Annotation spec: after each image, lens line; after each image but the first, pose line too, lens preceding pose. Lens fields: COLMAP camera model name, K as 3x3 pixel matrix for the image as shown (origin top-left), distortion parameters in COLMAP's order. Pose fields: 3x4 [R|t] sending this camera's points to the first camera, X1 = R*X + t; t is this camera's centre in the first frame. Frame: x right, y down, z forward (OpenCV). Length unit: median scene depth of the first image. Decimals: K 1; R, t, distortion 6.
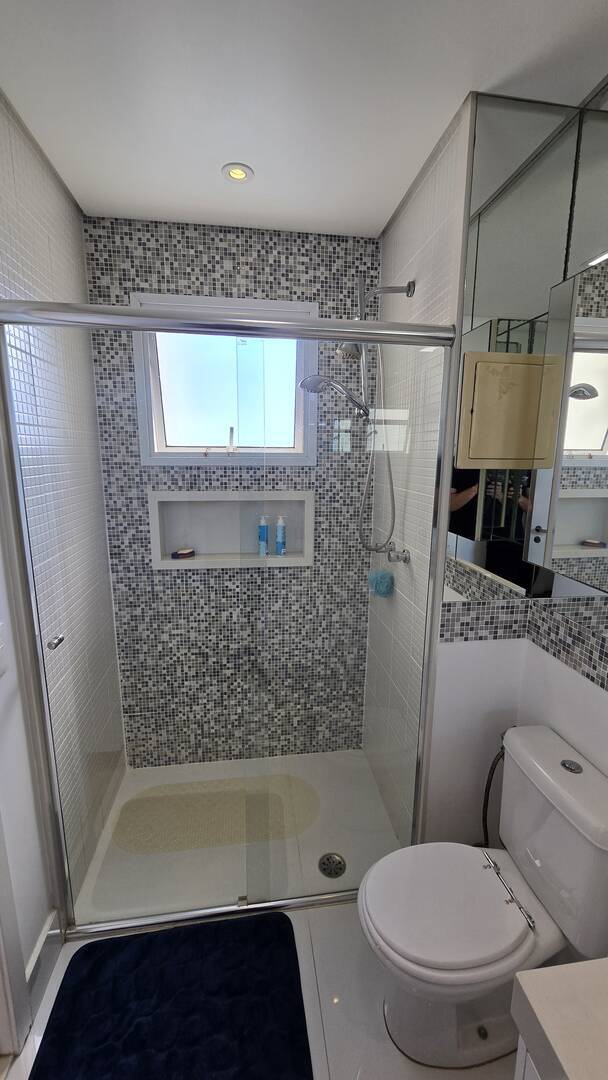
lens RADIAL K [[441.7, 0, 304.4], [0, 441.7, 535.3], [0, 0, 1]] dist [-0.008244, 0.003546]
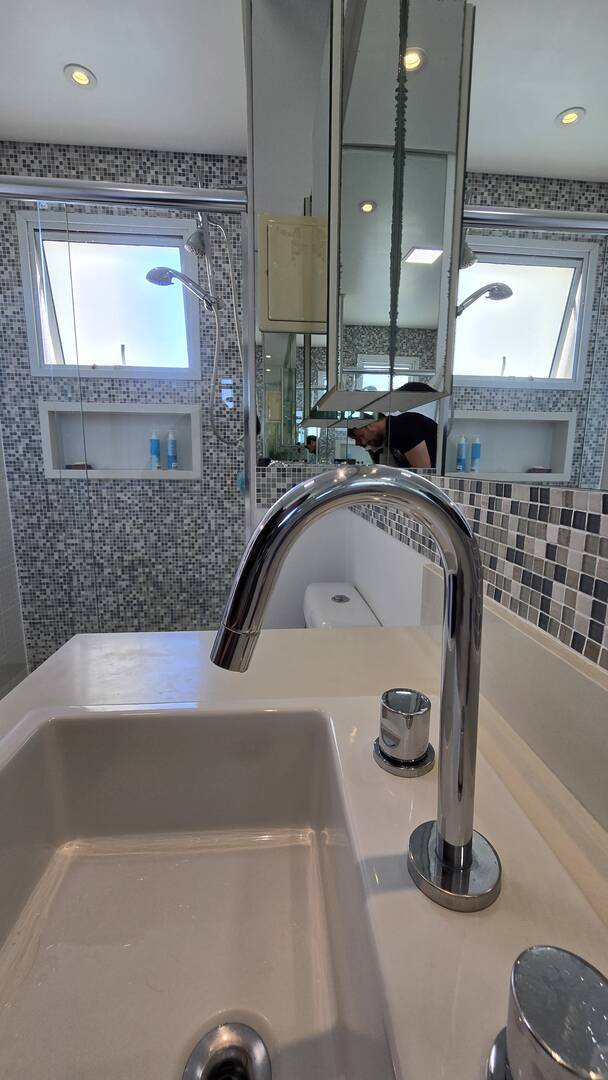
lens RADIAL K [[441.7, 0, 300.9], [0, 441.7, 530.5], [0, 0, 1]] dist [-0.008244, 0.003546]
pose [[0.998682, 0.007821, -0.050731, 0.318647], [-0.008905, 0.999736, -0.021177, 0.218600], [0.050552, 0.021601, 0.998488, -0.020278]]
